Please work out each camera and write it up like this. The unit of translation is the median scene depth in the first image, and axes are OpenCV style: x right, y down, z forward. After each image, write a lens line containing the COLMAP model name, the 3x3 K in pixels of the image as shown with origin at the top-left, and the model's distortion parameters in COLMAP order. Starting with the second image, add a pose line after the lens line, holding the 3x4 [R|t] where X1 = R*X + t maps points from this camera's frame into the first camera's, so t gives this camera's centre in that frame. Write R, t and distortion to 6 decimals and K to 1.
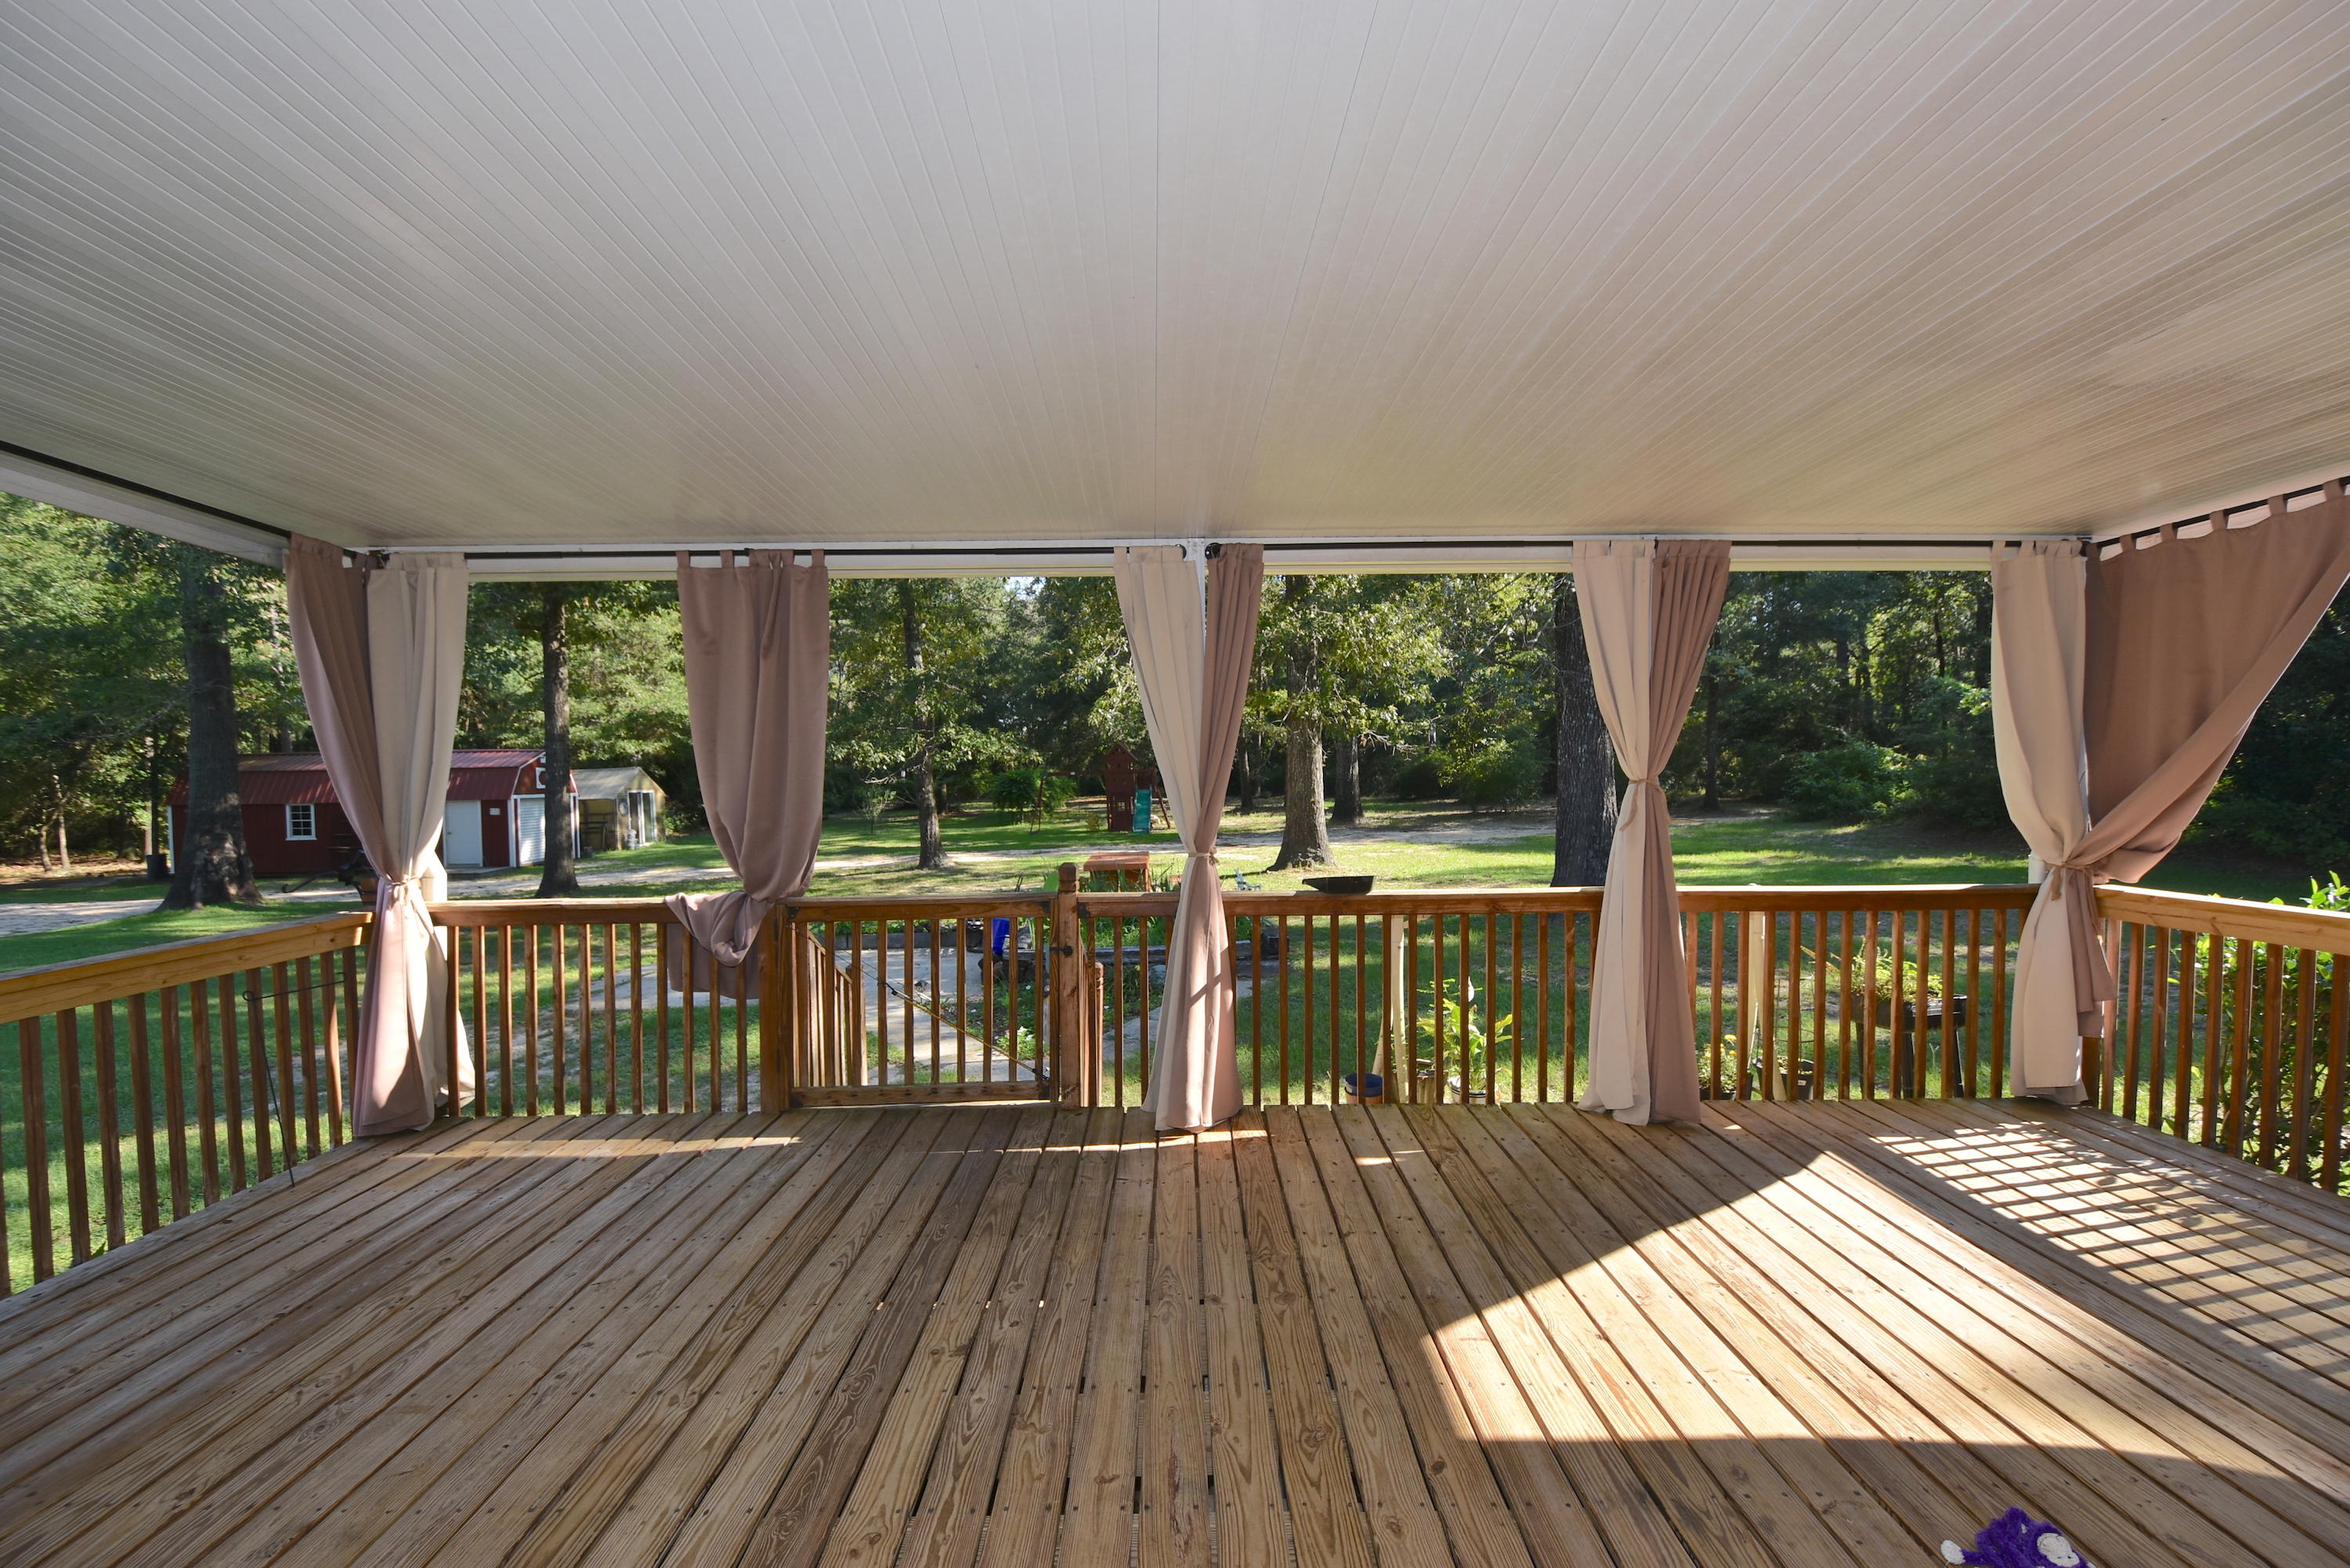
lens RADIAL K [[1047.3, 0, 1175.0], [0, 1047.3, 784.0], [0, 0, 1]] dist [0.014895, -0.021684]
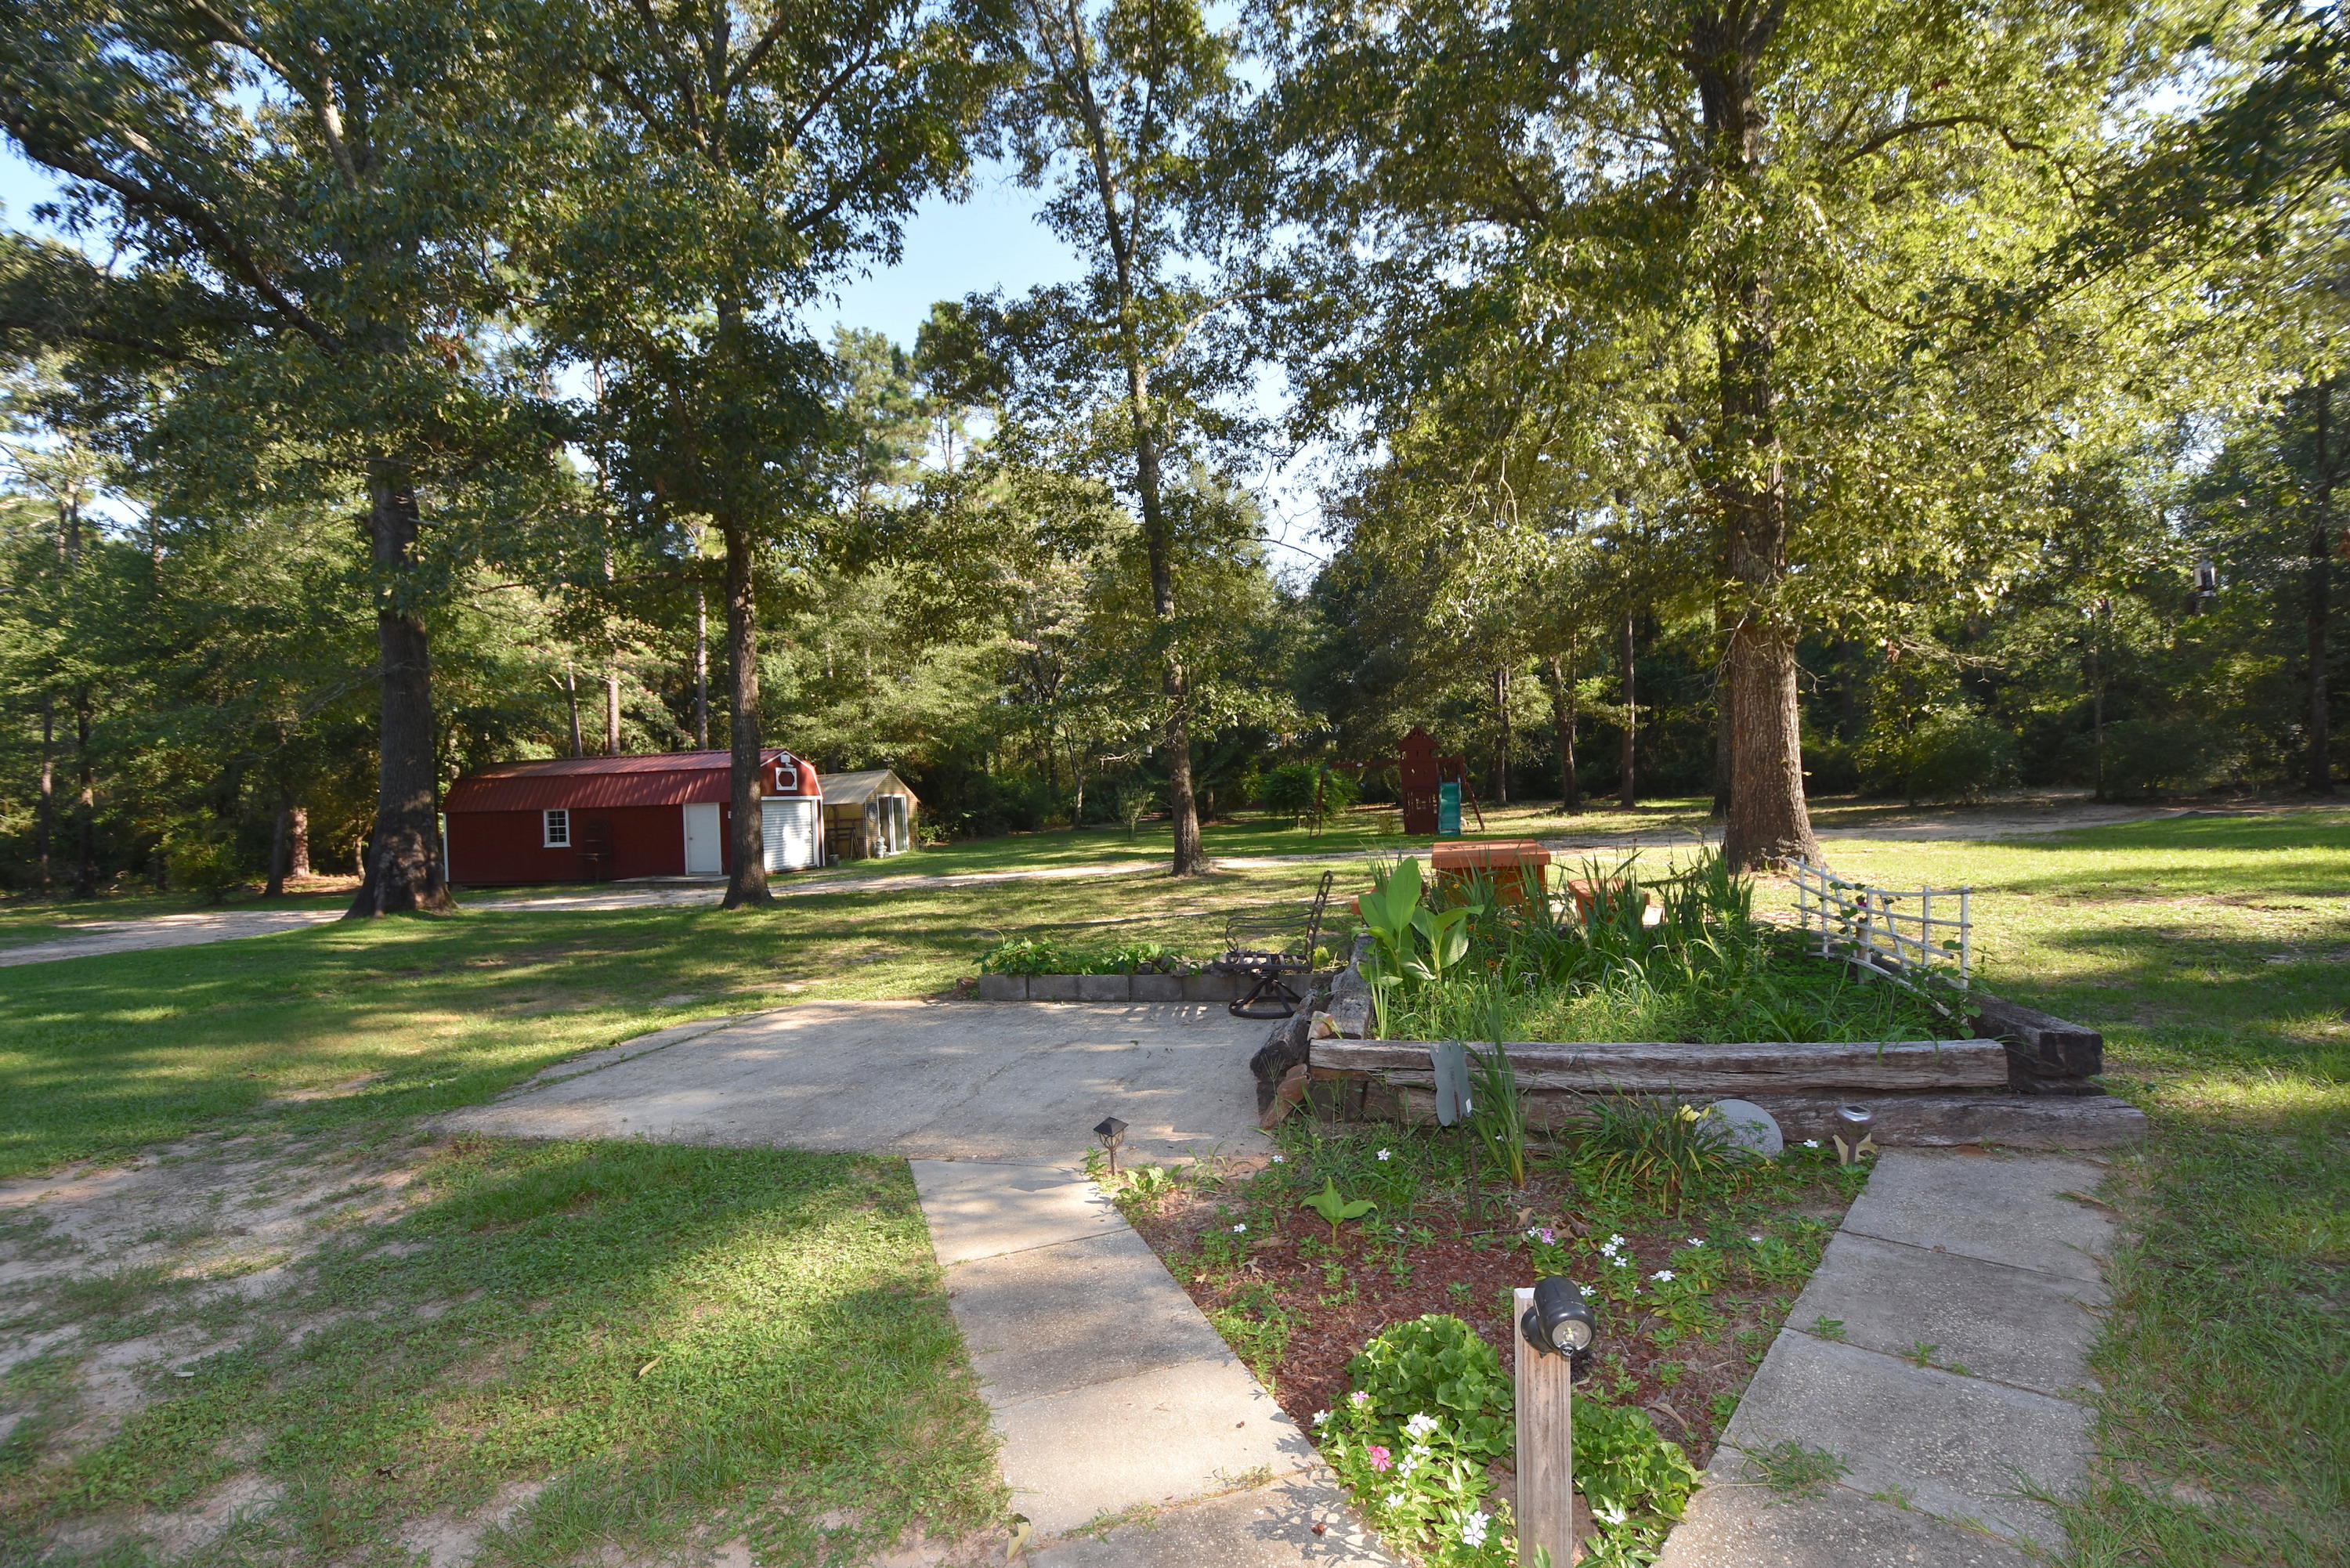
lens RADIAL K [[1047.3, 0, 1175.0], [0, 1047.3, 784.0], [0, 0, 1]] dist [0.014895, -0.021684]
pose [[0.966768, -0.020209, -0.254857, -0.037781], [0.015646, 0.999679, -0.019918, 0.023731], [0.255177, 0.015269, 0.966774, 0.210397]]
